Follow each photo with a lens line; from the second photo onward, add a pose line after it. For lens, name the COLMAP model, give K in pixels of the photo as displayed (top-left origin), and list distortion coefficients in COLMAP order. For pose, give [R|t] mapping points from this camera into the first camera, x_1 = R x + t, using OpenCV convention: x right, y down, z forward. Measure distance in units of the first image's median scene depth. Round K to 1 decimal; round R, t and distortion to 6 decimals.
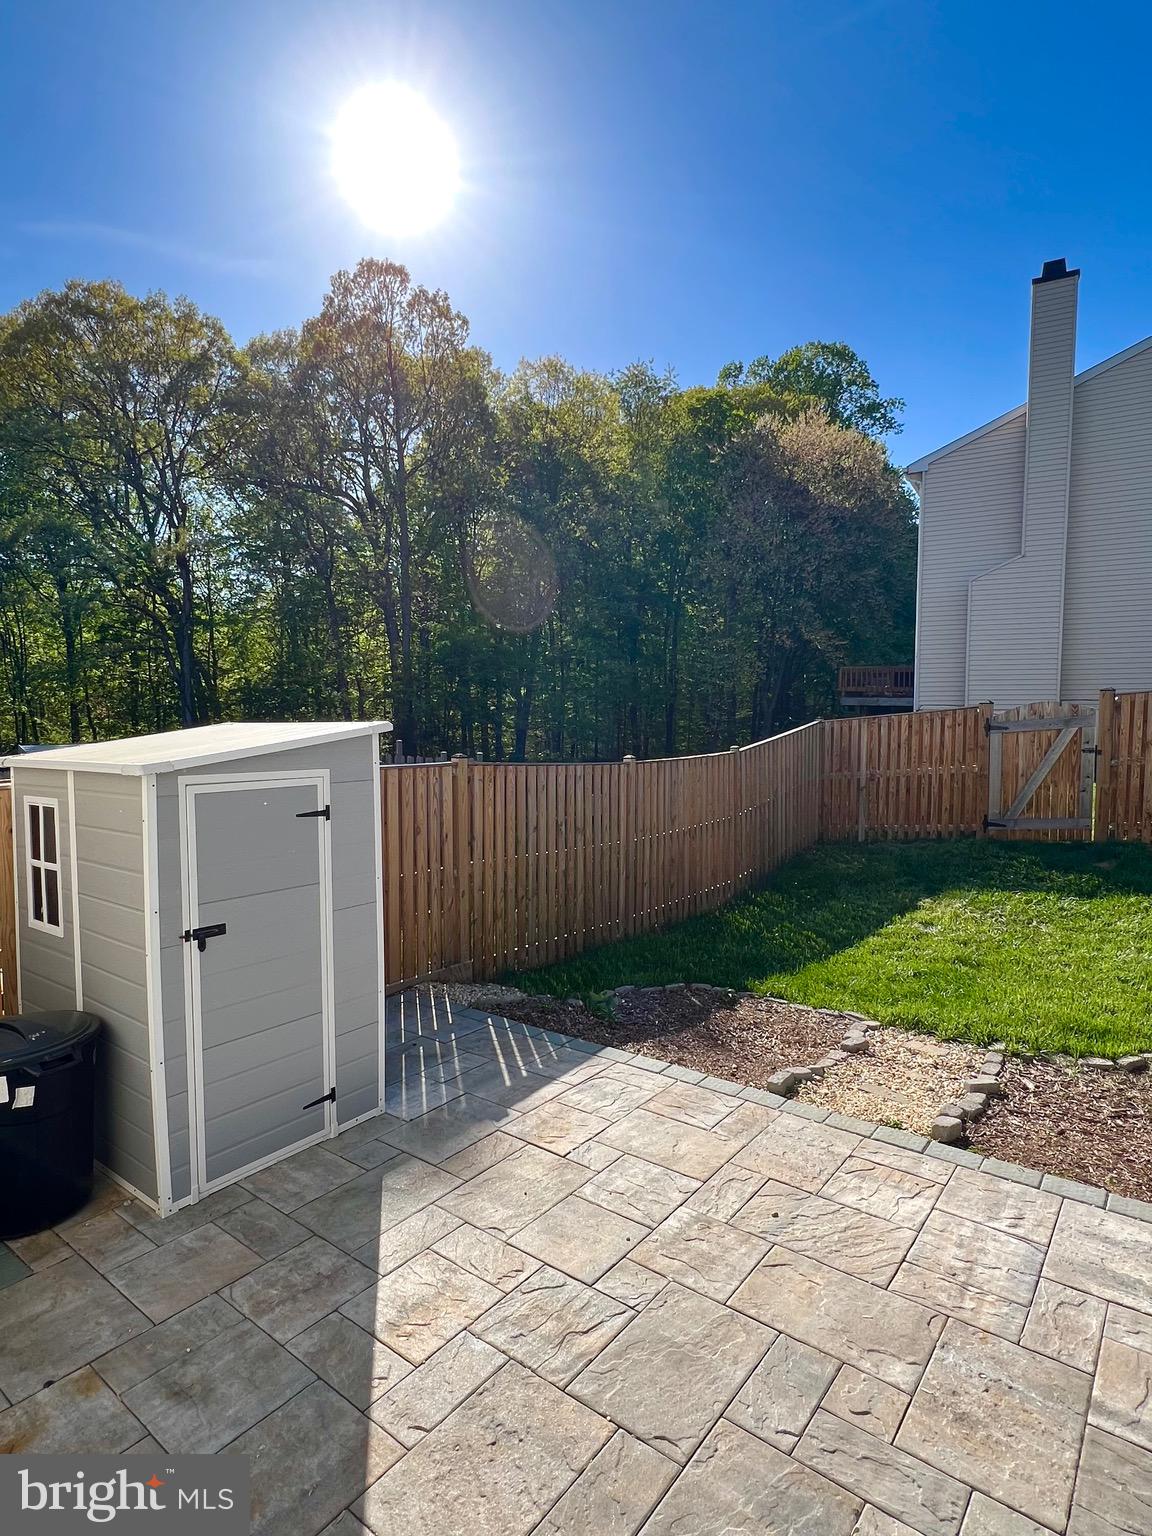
lens RADIAL K [[826.4, 0, 571.0], [0, 826.4, 764.2], [0, 0, 1]] dist [-0.000481, 0.001129]
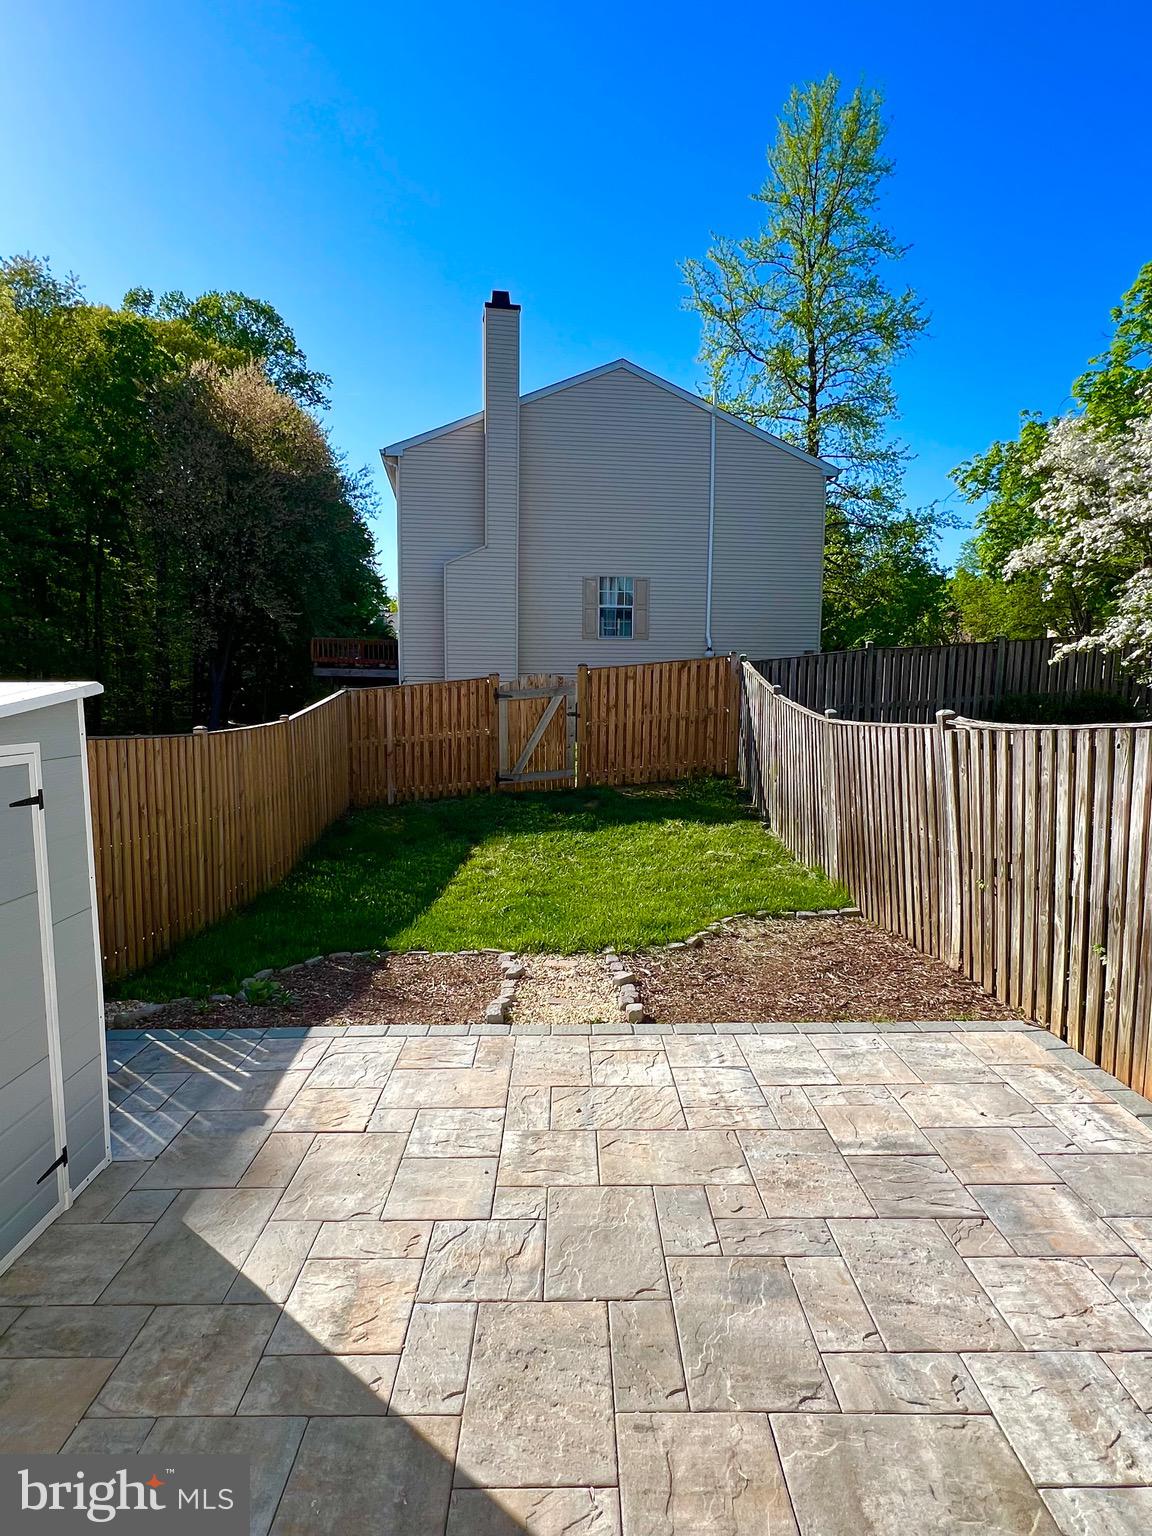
lens RADIAL K [[826.4, 0, 570.5], [0, 826.4, 768.0], [0, 0, 1]] dist [-0.000481, 0.001129]
pose [[0.783608, -0.055568, 0.618766, -0.288841], [0.031721, 0.998271, 0.049478, 0.005233], [-0.620446, -0.019144, 0.784016, 0.068675]]
